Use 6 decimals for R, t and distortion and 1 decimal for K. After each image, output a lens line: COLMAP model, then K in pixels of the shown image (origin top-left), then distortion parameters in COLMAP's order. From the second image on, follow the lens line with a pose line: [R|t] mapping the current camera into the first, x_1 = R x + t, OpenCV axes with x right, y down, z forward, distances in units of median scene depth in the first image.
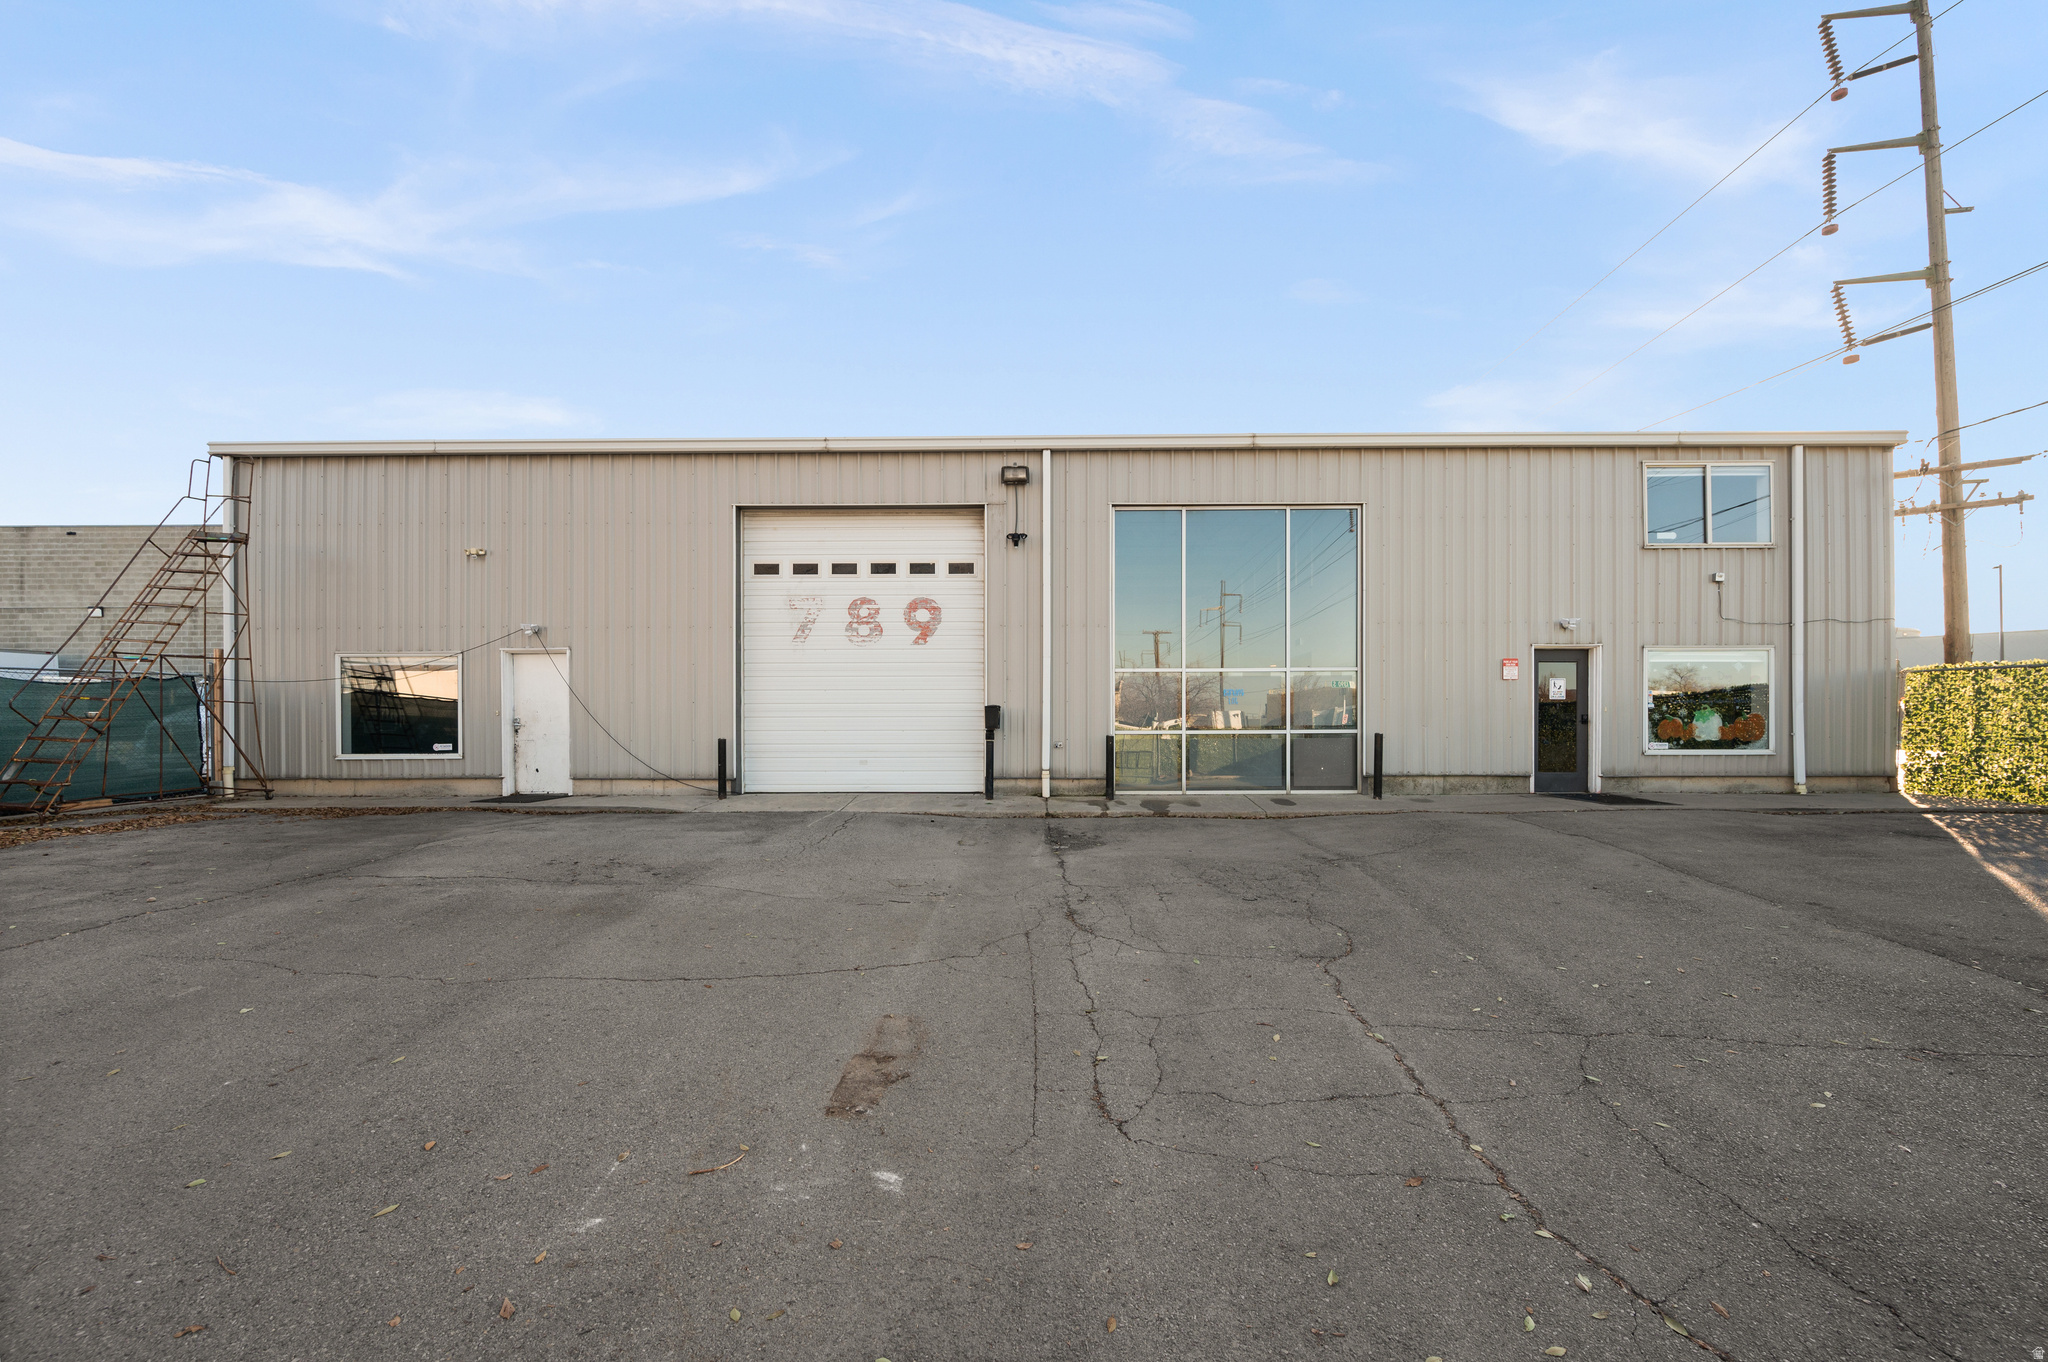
lens RADIAL K [[828.8, 0, 1023.7], [0, 828.8, 733.3], [0, 0, 1]] dist [-0.000967, -0.000224]
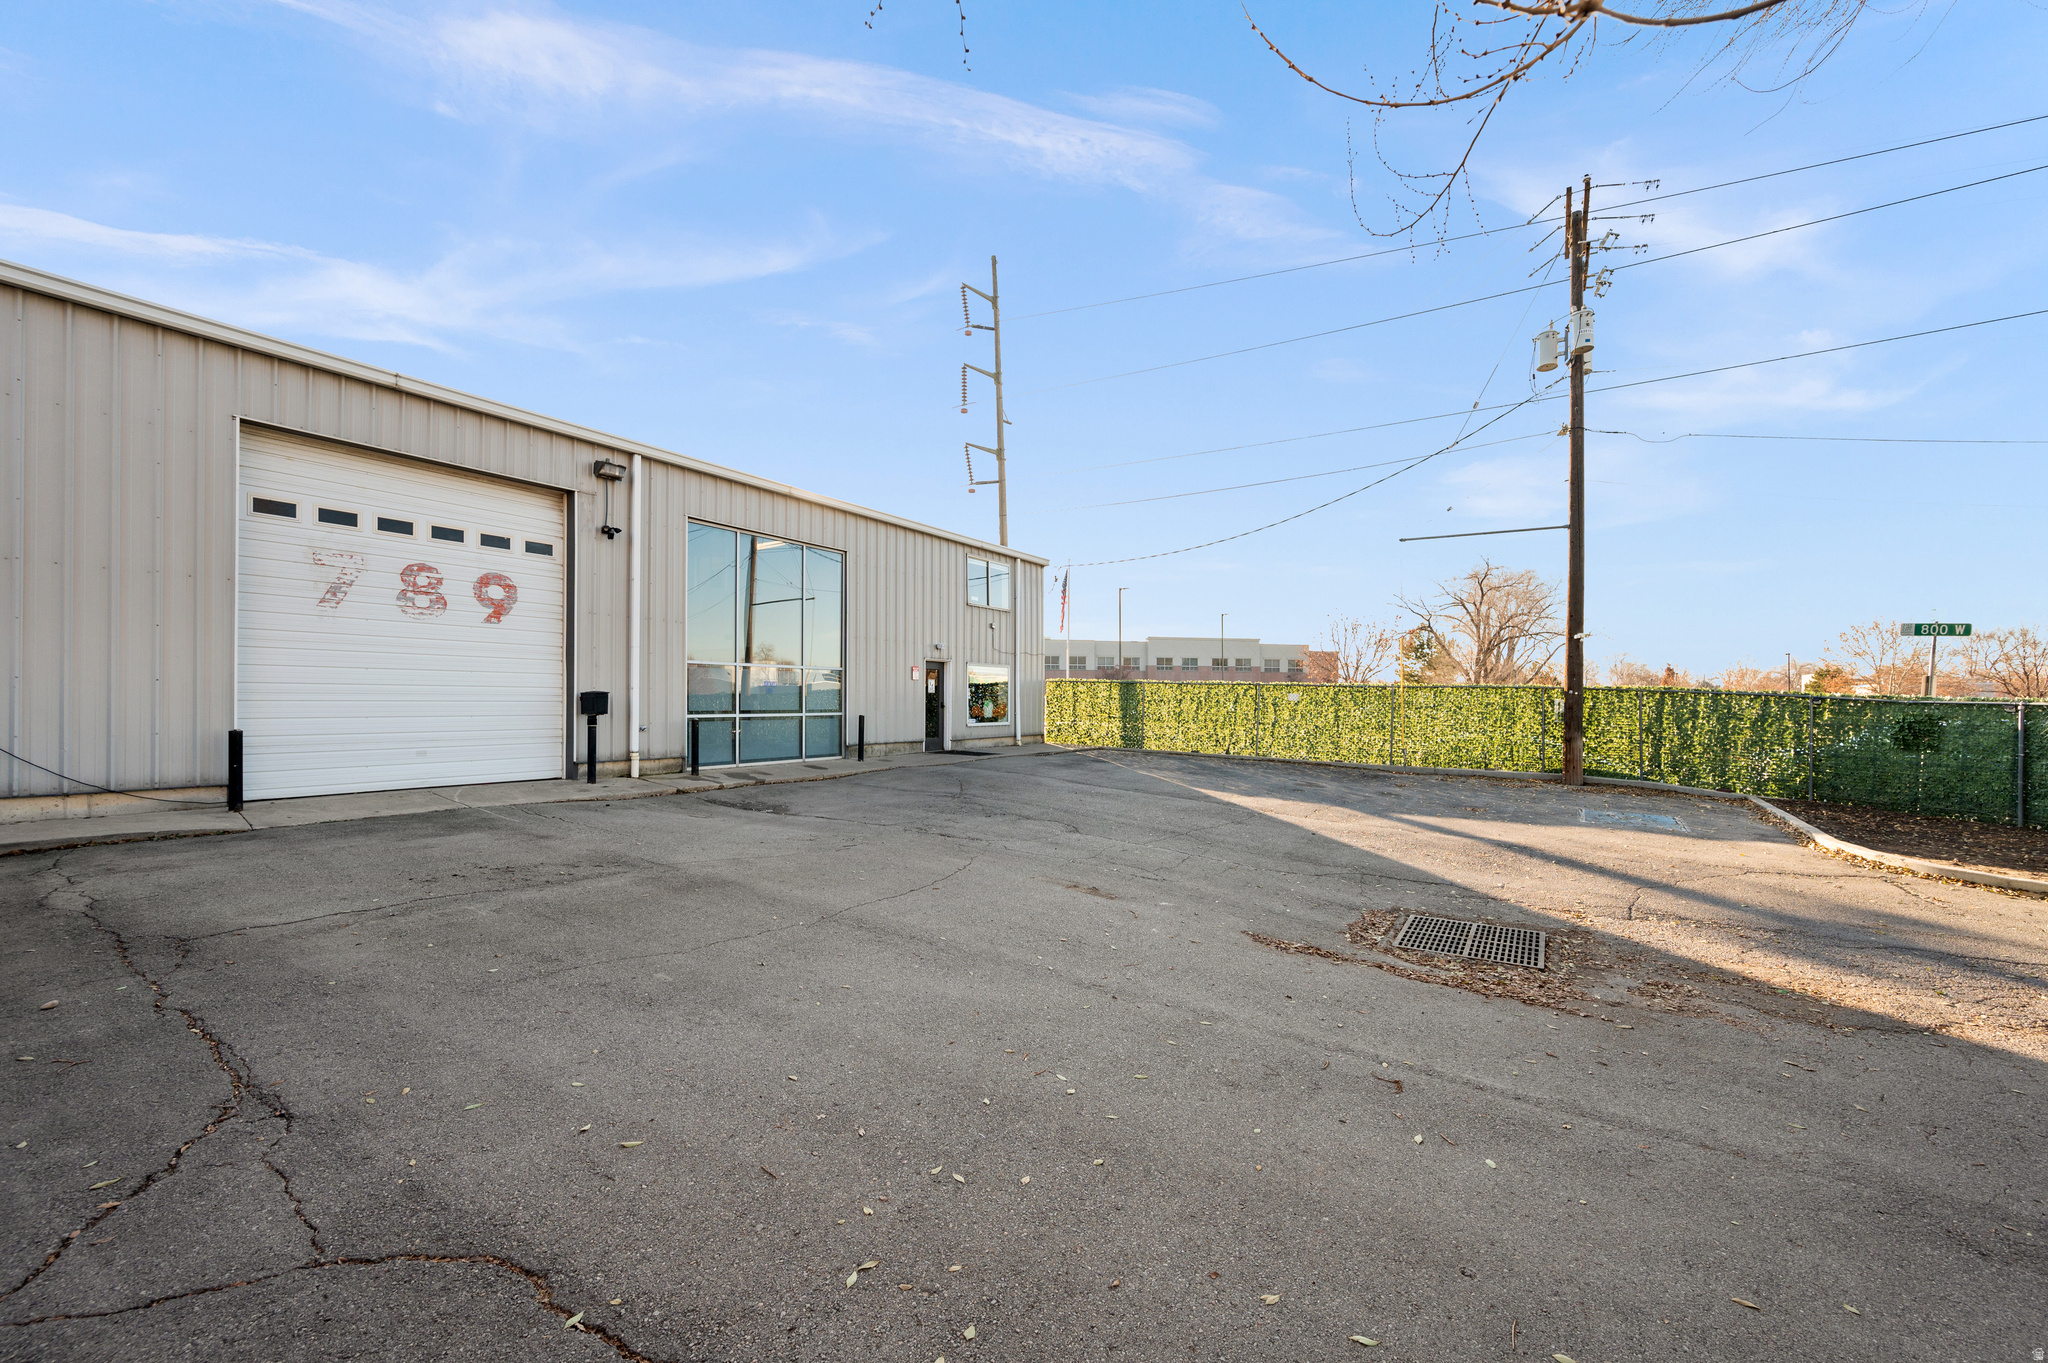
lens RADIAL K [[829.8, 0, 1027.8], [0, 829.8, 702.0], [0, 0, 1]] dist [-0.001704, 0.000147]
pose [[0.525201, 0.004245, 0.850968, -0.617767], [-0.003323, 0.999990, -0.002938, -0.018934], [-0.850972, -0.001284, 0.525210, 0.003527]]
